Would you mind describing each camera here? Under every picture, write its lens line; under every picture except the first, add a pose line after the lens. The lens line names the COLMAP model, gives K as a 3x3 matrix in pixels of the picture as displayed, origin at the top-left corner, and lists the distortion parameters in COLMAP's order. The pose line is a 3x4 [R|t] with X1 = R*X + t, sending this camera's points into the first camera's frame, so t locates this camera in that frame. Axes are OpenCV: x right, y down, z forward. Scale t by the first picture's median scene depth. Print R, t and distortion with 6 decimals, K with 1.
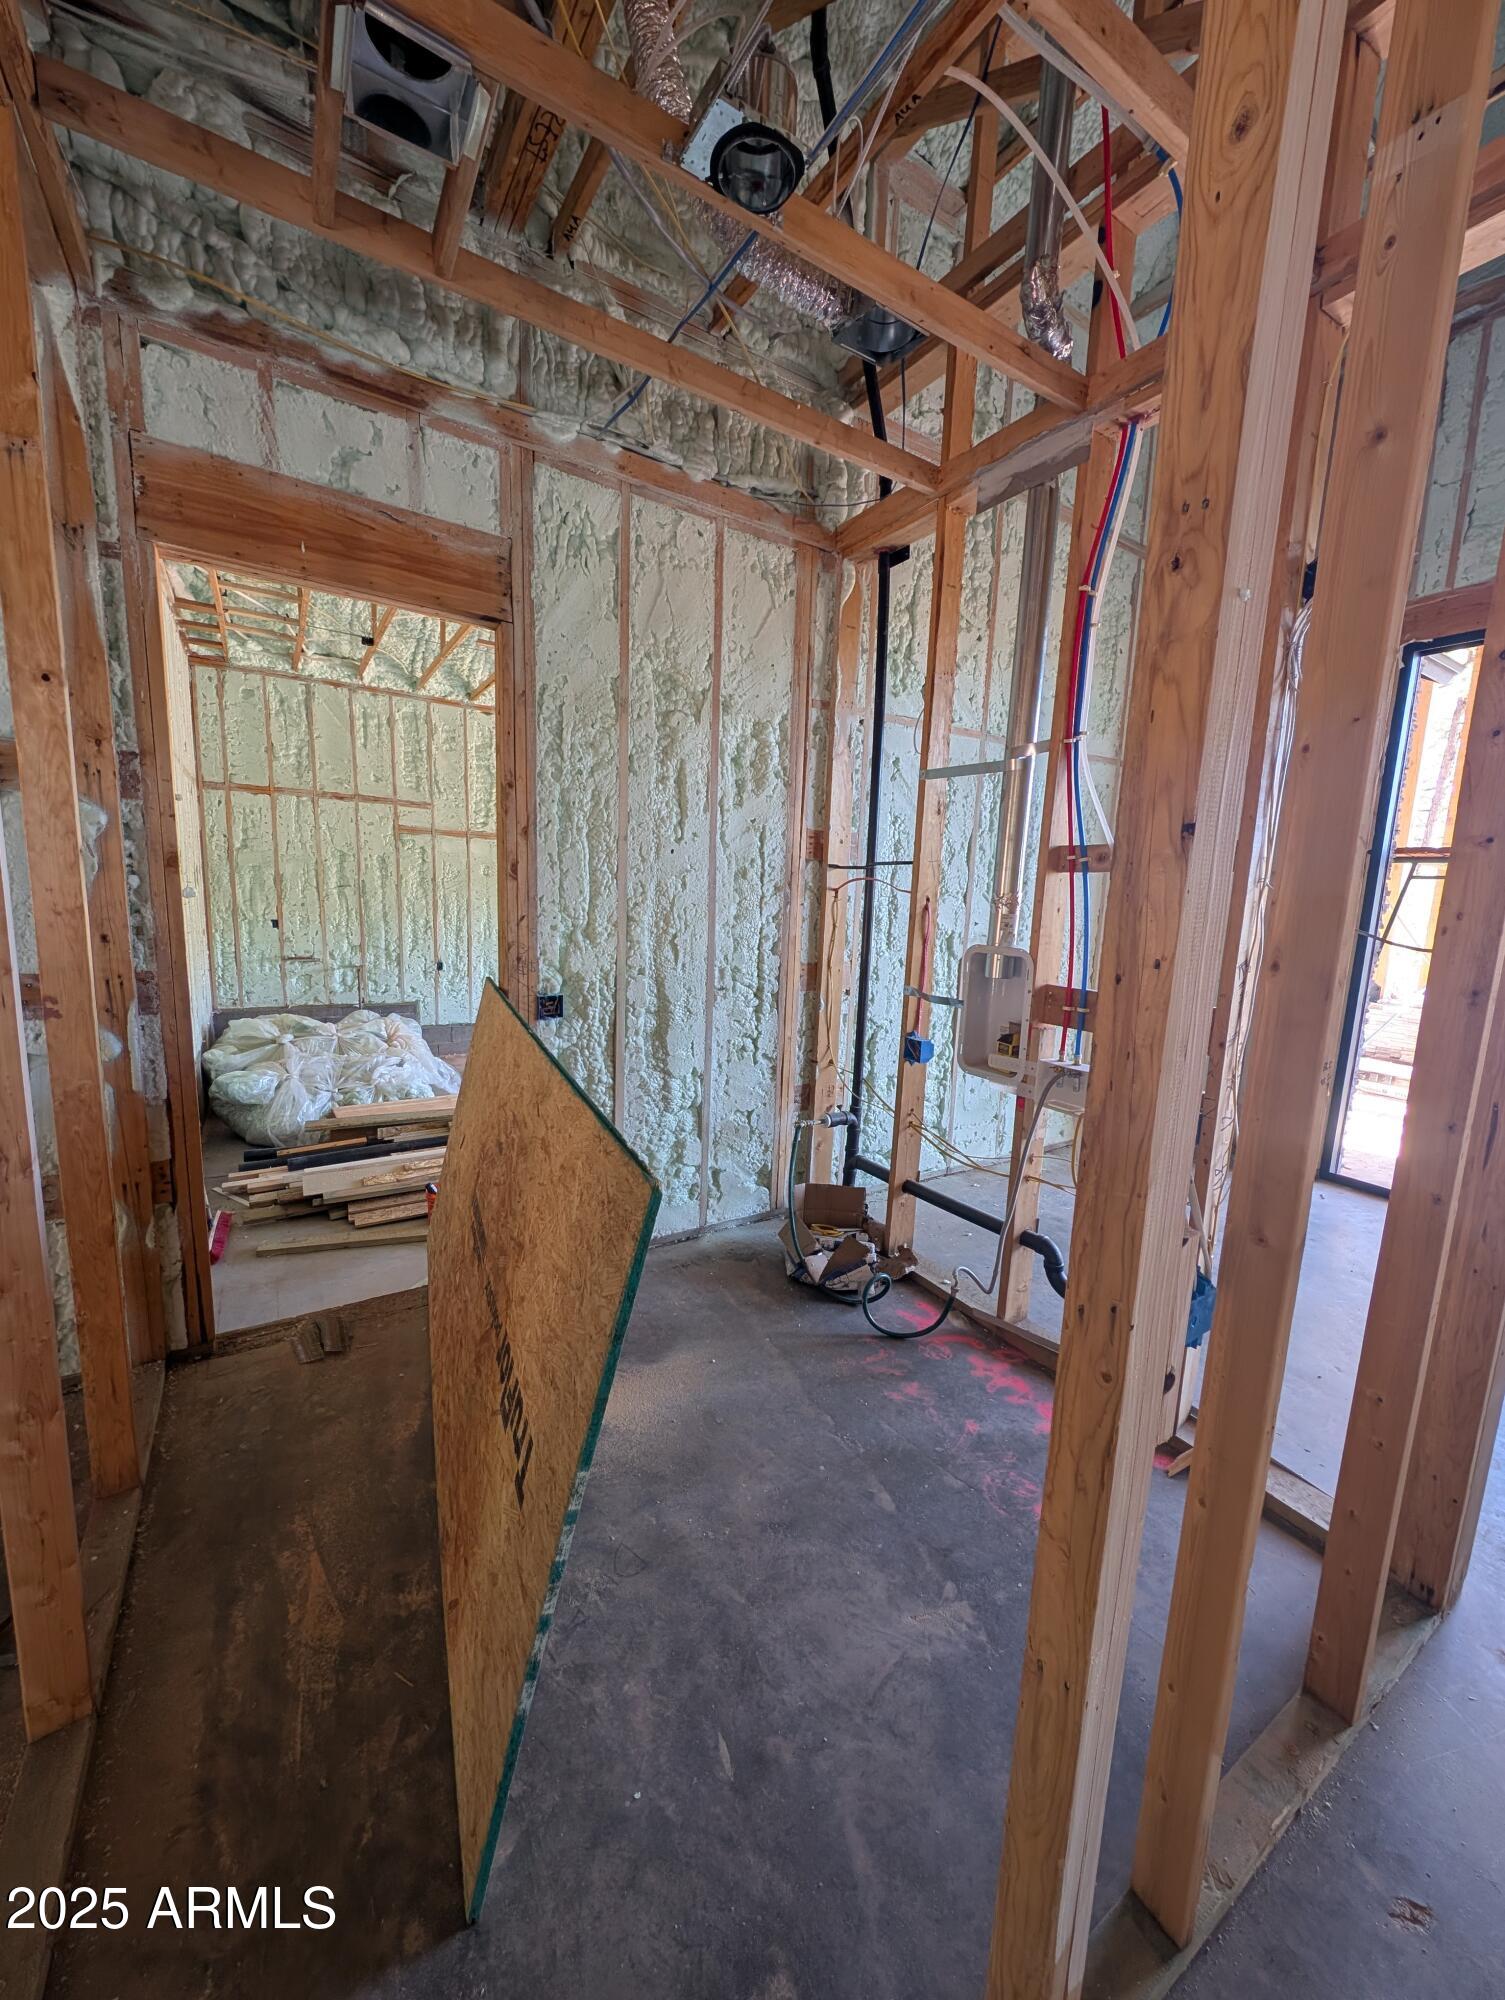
lens RADIAL K [[757.4, 0, 752.5], [0, 757.4, 1000.0], [0, 0, 1]] dist [0.010490, -0.000133]
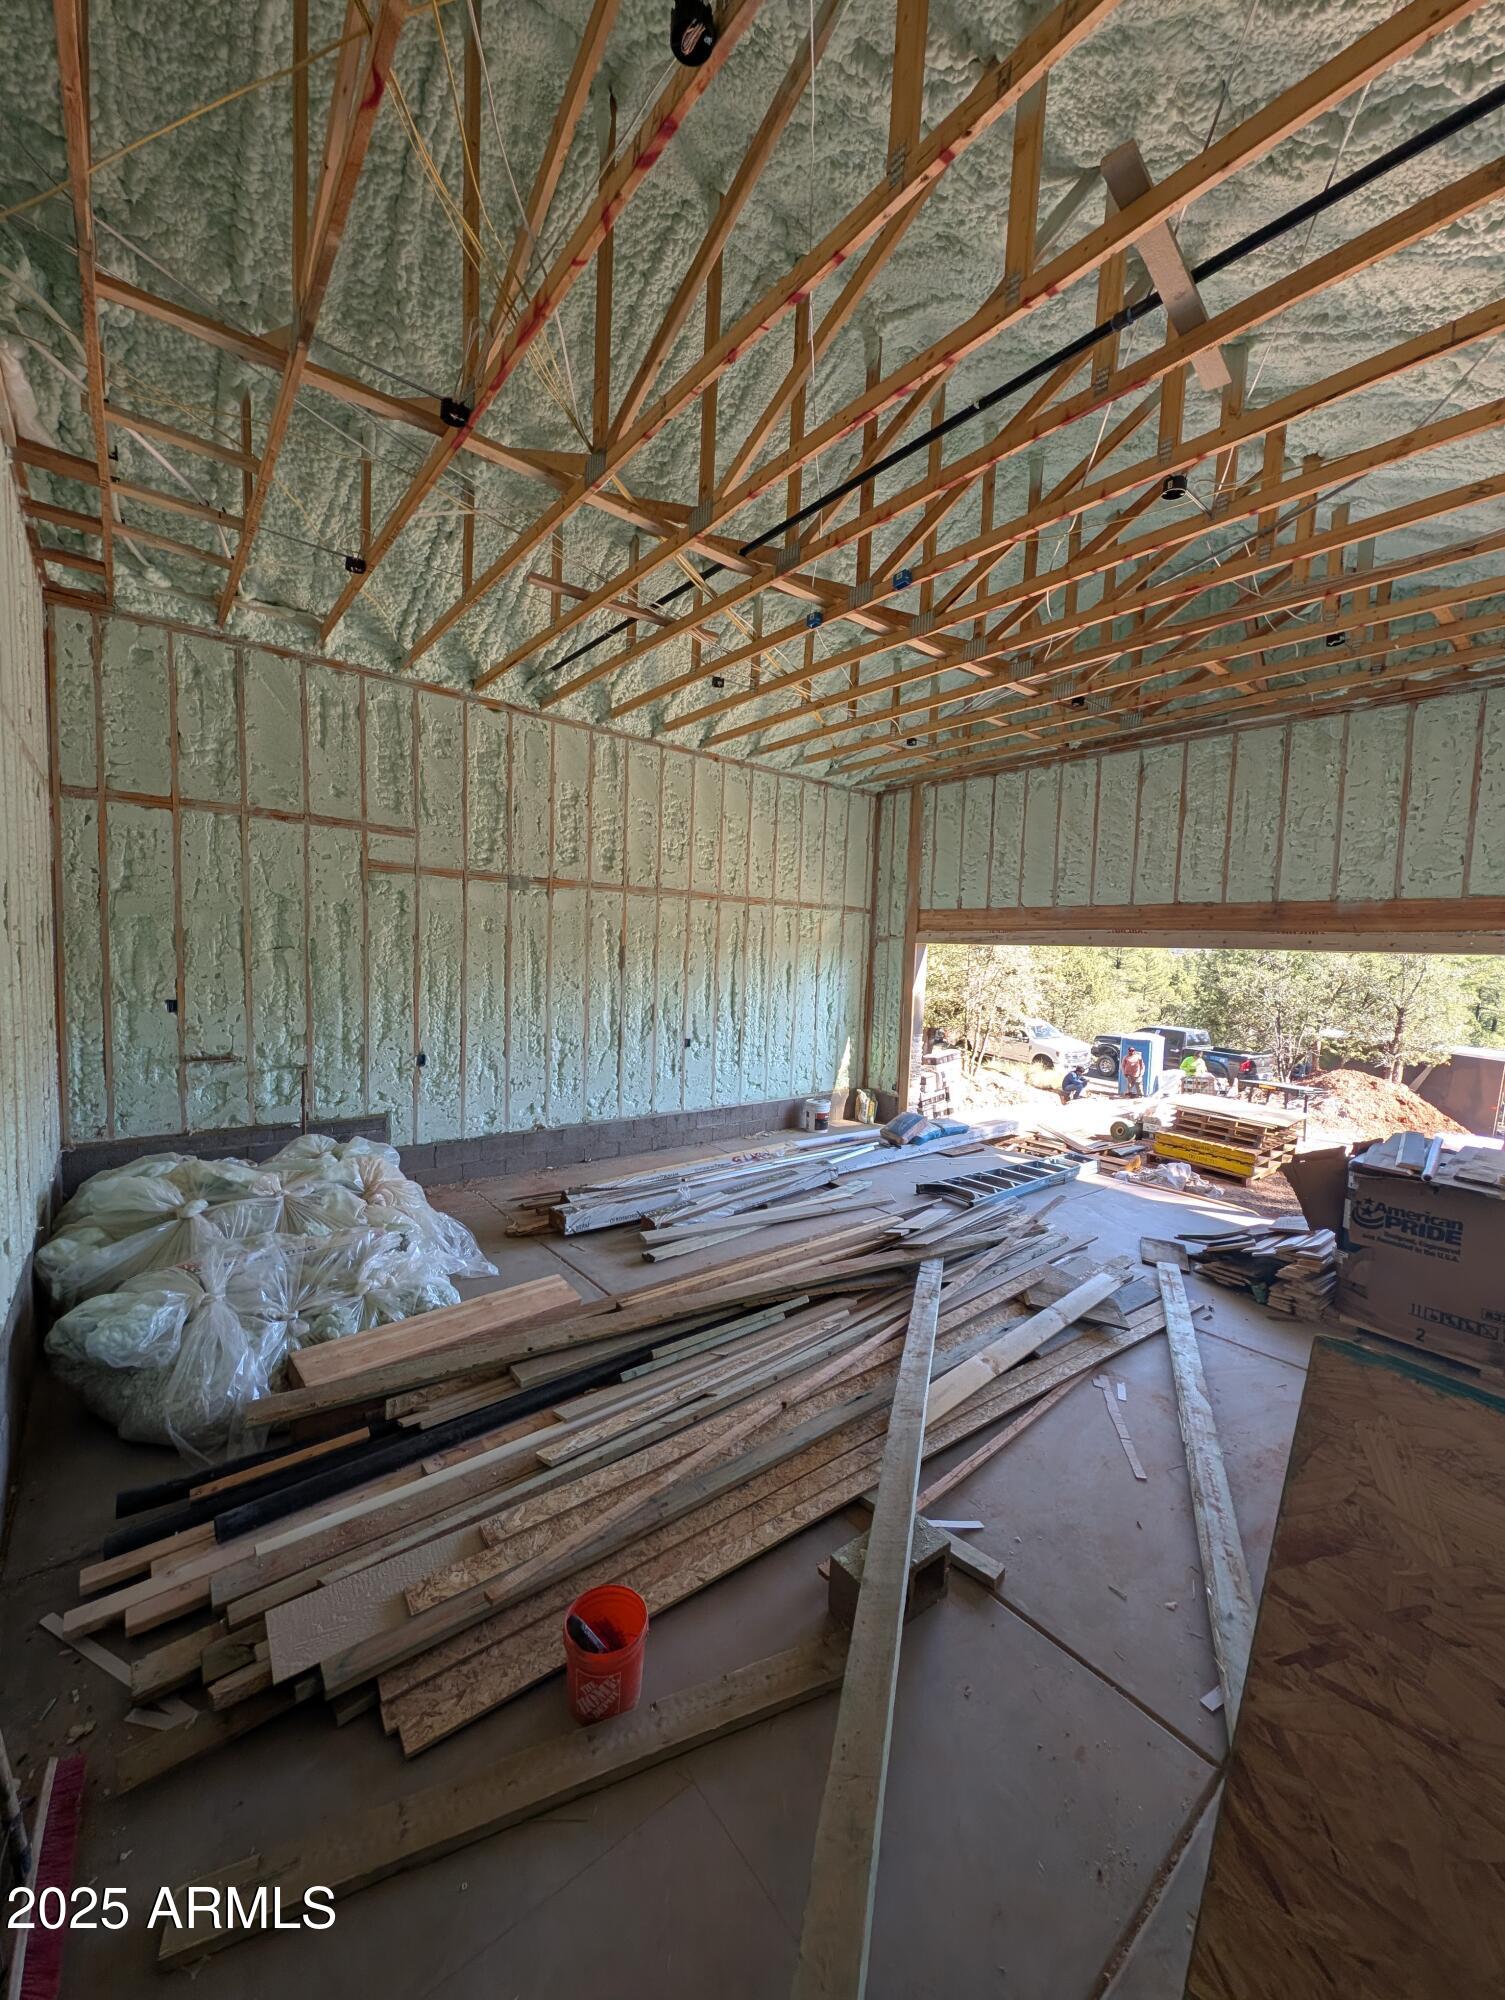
lens RADIAL K [[754.5, 0, 752.5], [0, 754.5, 1000.0], [0, 0, 1]] dist [-0.000125, -0.000262]
pose [[0.992455, -0.011977, 0.122021, -0.217445], [0.020644, 0.997333, -0.070010, -0.050683], [-0.120857, 0.072000, 0.990055, 0.306689]]
